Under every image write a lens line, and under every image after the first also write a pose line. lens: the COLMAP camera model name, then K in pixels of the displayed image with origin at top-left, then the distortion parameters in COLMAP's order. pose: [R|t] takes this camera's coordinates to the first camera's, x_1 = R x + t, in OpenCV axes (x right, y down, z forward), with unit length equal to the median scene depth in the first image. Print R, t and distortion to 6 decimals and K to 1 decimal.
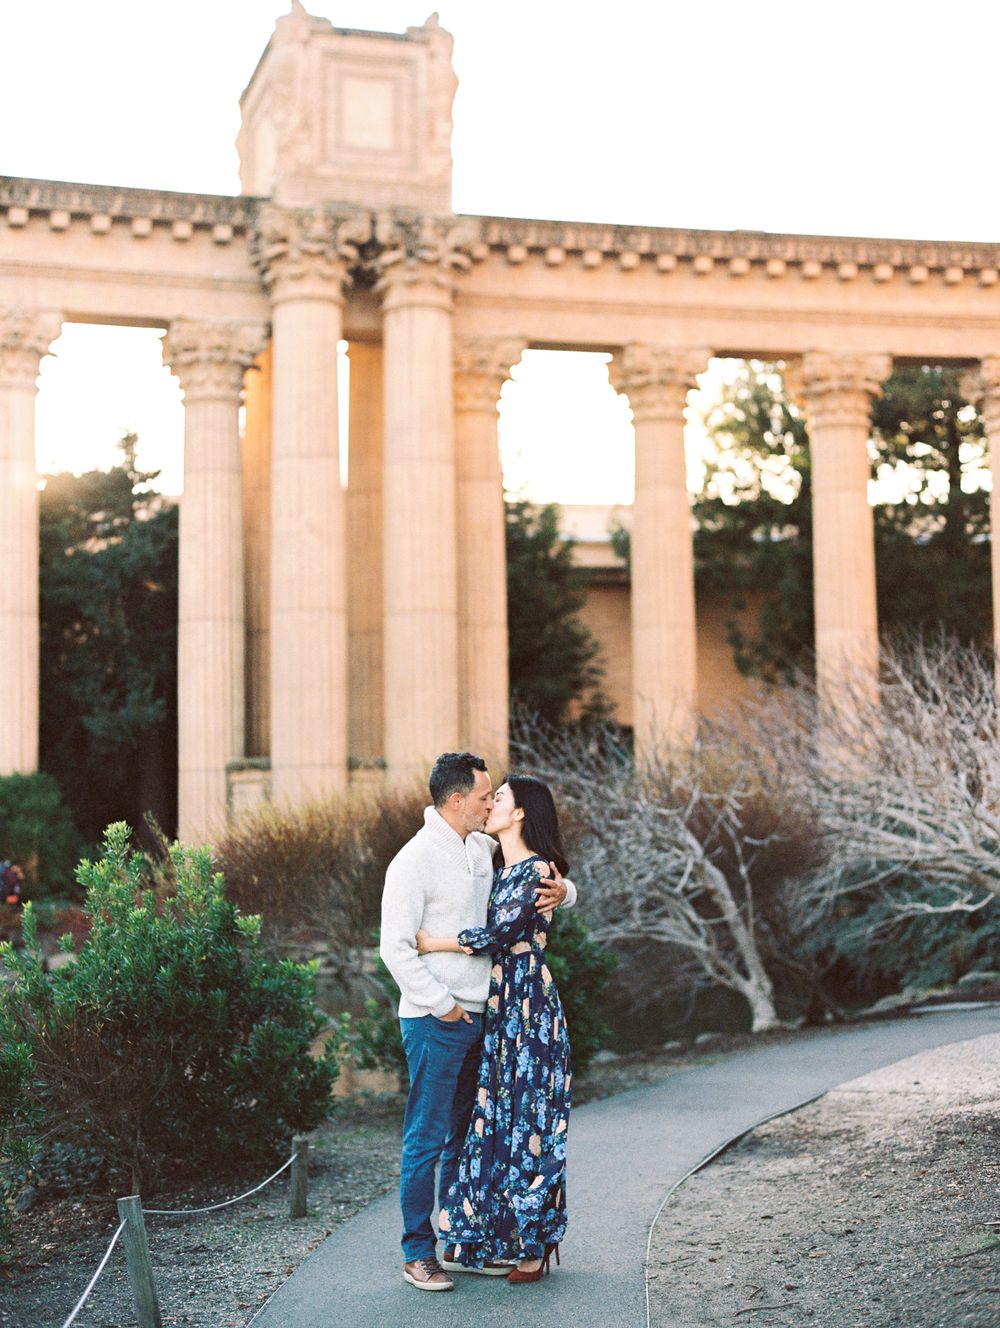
lens RADIAL K [[2613.6, 0, 500.0], [0, 2613.6, 664.0], [0, 0, 1]] dist [-0.184075, -0.253978]
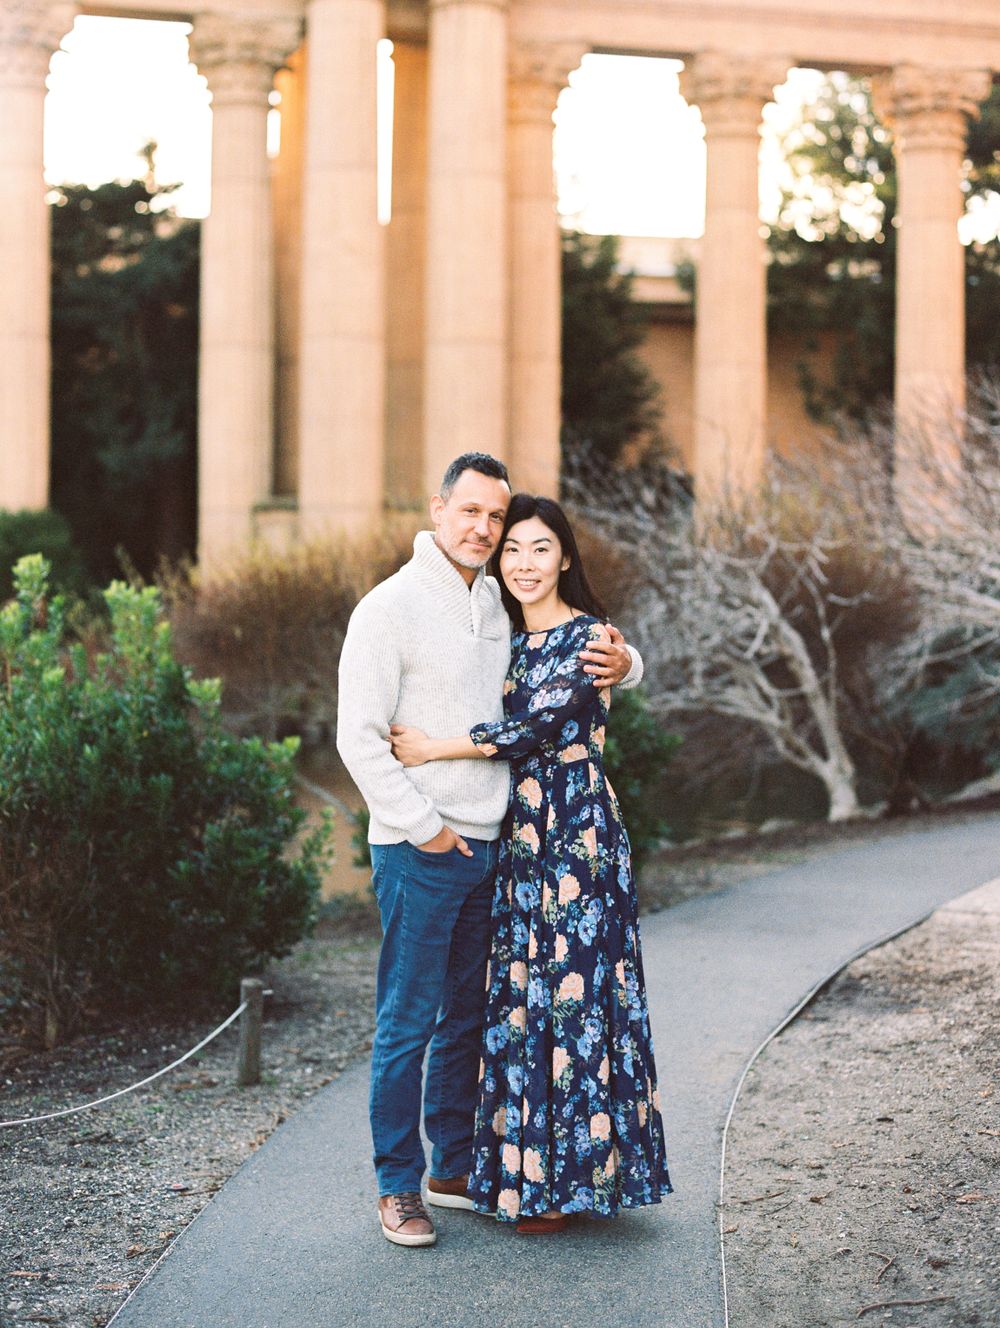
lens RADIAL K [[1345.4, 0, 500.0], [0, 1345.4, 664.0], [0, 0, 1]] dist [-0.062459, 0.000089]
pose [[0.998048, 0.025580, -0.056968, 0.012074], [-0.019058, 0.993501, 0.112218, 0.041793], [0.059468, -0.110913, 0.992049, 0.556866]]
